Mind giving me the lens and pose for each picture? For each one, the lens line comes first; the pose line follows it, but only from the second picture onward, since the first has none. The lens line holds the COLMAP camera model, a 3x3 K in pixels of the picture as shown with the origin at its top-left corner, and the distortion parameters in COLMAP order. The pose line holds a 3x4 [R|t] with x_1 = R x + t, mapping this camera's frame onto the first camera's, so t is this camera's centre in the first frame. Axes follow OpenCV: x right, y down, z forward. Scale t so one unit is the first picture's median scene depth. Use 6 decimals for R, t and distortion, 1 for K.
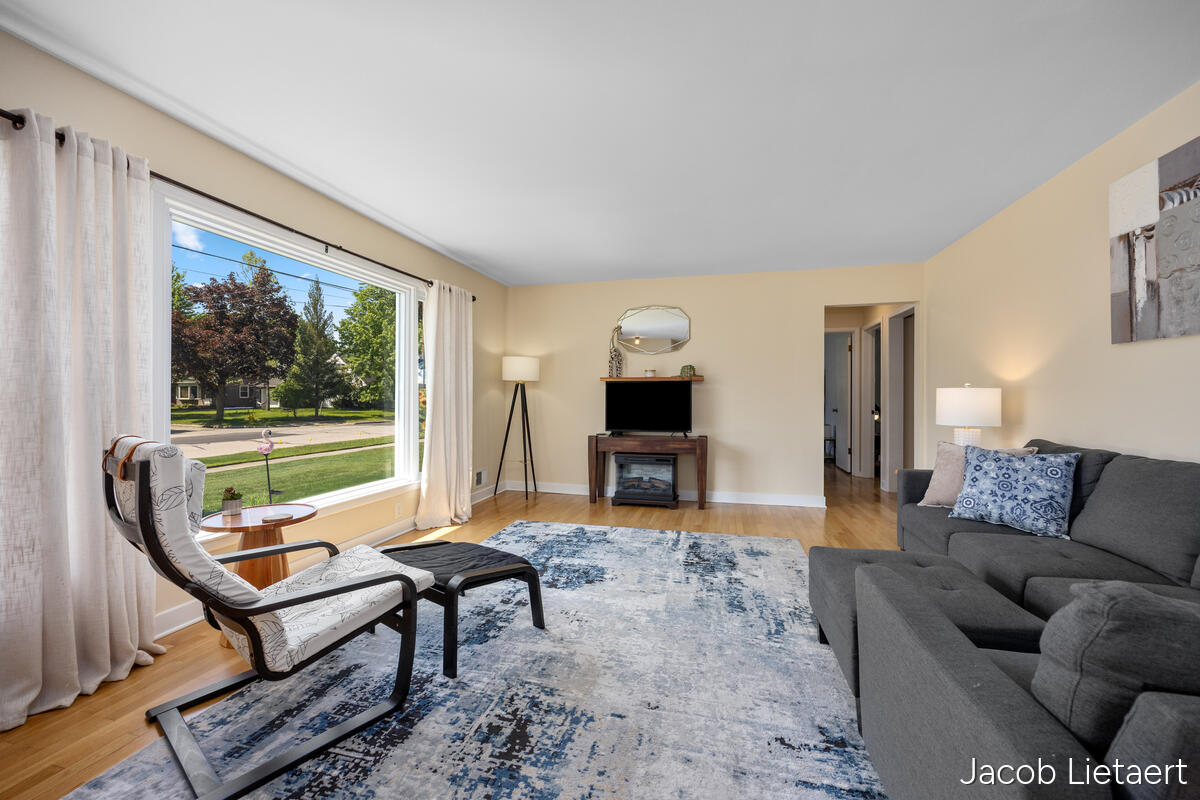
lens RADIAL K [[457.6, 0, 604.6], [0, 457.6, 395.5], [0, 0, 1]] dist [-0.001395, -0.000080]
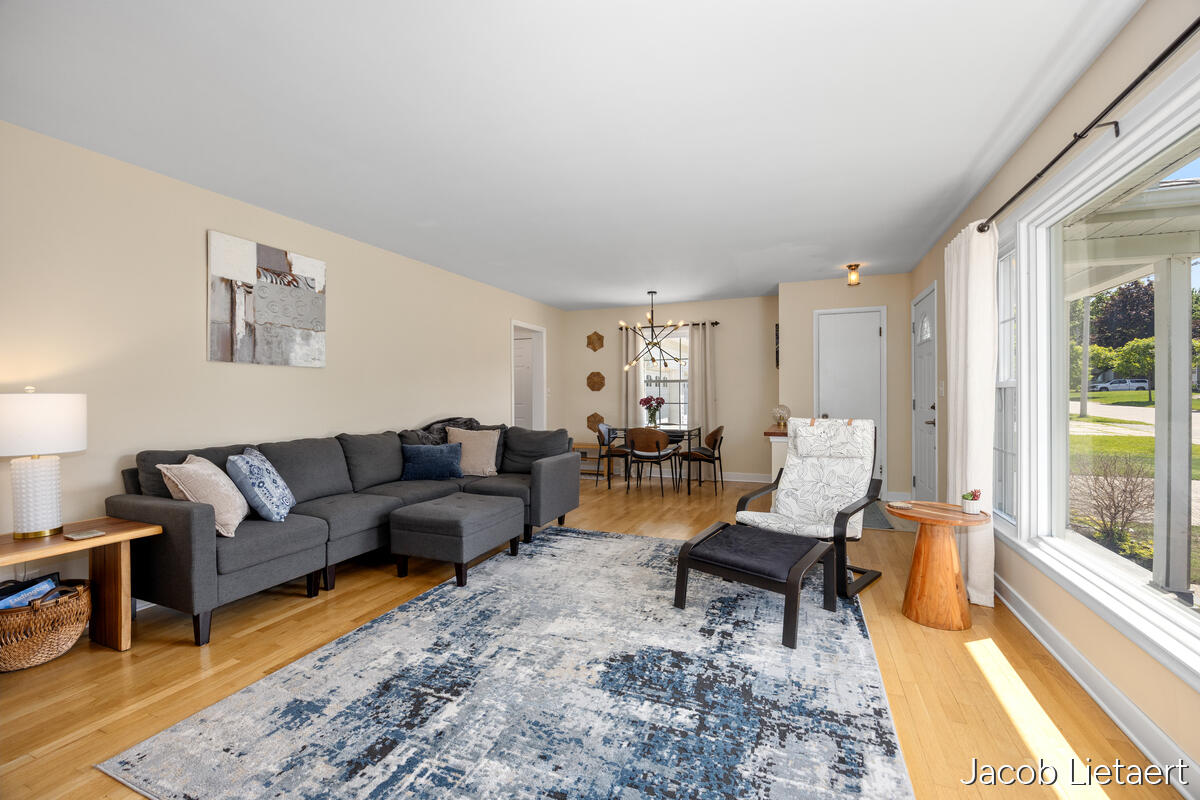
lens RADIAL K [[513.4, 0, 602.9], [0, 513.4, 398.7], [0, 0, 1]] dist [0.002571, 0.000092]
pose [[-0.989533, 0.001371, 0.144298, -0.114324], [0.002416, 0.999972, 0.007067, -0.014278], [-0.144284, 0.007342, -0.989509, 1.861904]]
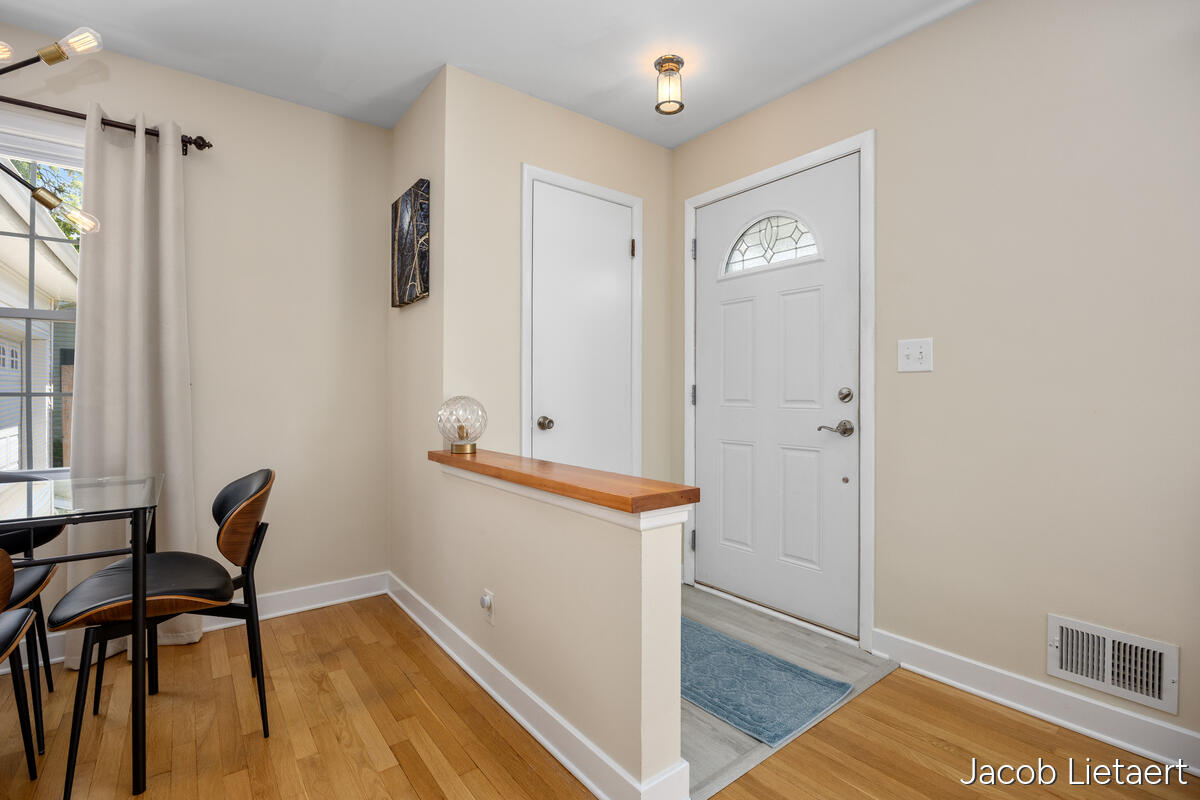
lens RADIAL K [[547.1, 0, 600.2], [0, 547.1, 395.9], [0, 0, 1]] dist [-0.013258, -0.000273]
pose [[-0.625757, 0.005627, -0.779998, -0.079506], [0.002263, 0.999983, 0.005398, 0.000914], [0.780015, 0.001613, -0.625759, 1.227056]]
